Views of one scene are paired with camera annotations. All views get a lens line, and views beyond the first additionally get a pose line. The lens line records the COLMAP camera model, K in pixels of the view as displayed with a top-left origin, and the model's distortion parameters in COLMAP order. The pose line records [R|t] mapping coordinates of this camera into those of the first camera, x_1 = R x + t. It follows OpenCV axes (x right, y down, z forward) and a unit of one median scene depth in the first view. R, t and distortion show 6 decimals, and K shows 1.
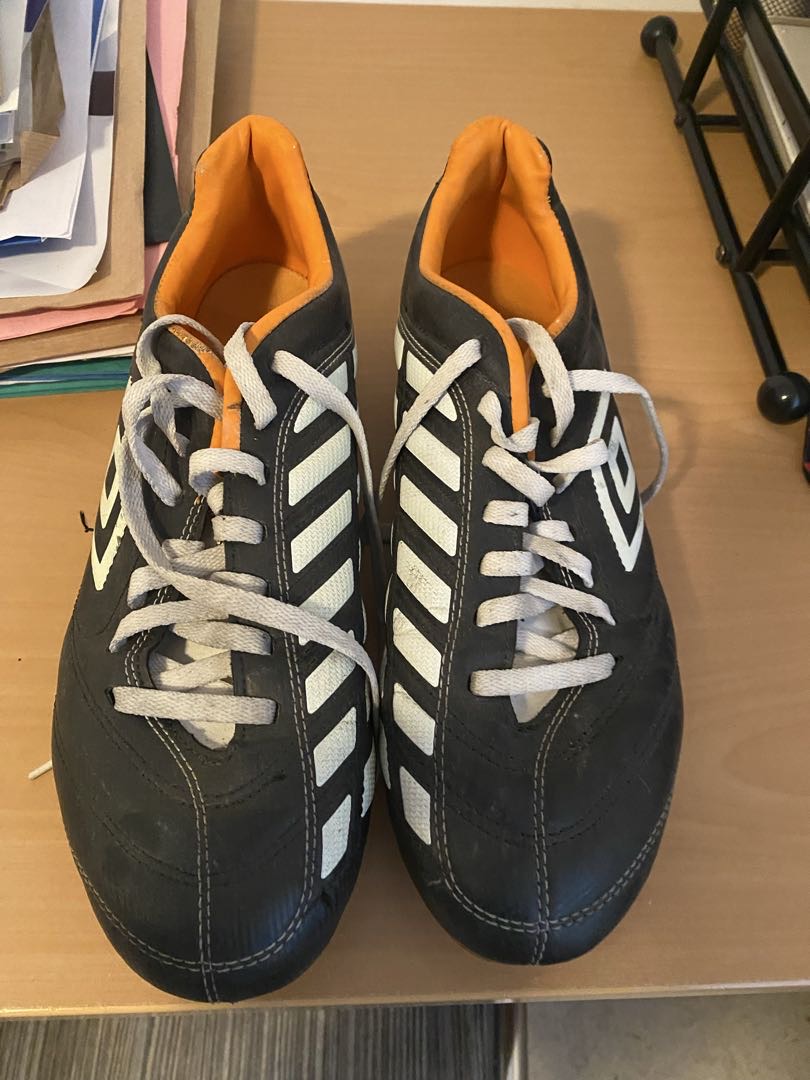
lens RADIAL K [[824.4, 0, 411.4], [0, 824.4, 535.3], [0, 0, 1]] dist [0.005237, 0.003154]
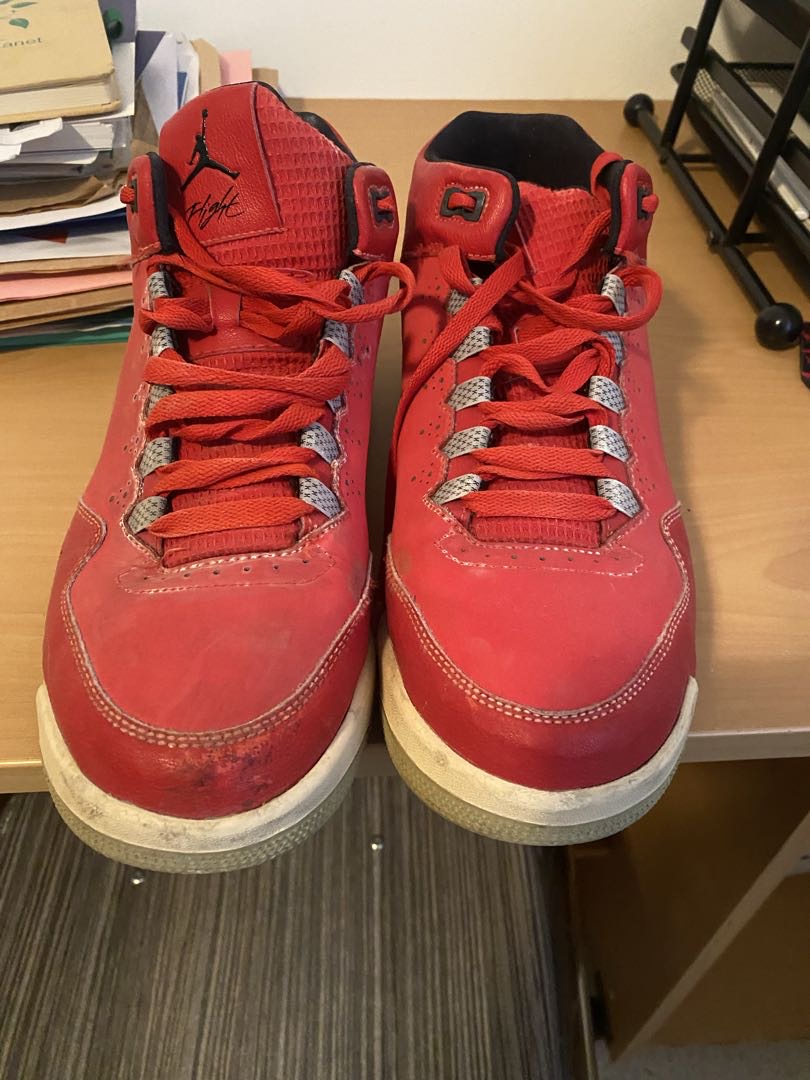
lens RADIAL K [[828.1, 0, 419.9], [0, 828.1, 538.0], [0, 0, 1]] dist [0.001872, 0.007340]
pose [[0.999433, -0.030344, 0.014564, -0.059045], [0.032607, 0.980165, -0.195483, 0.245244], [-0.008343, 0.195847, 0.980599, -0.064839]]
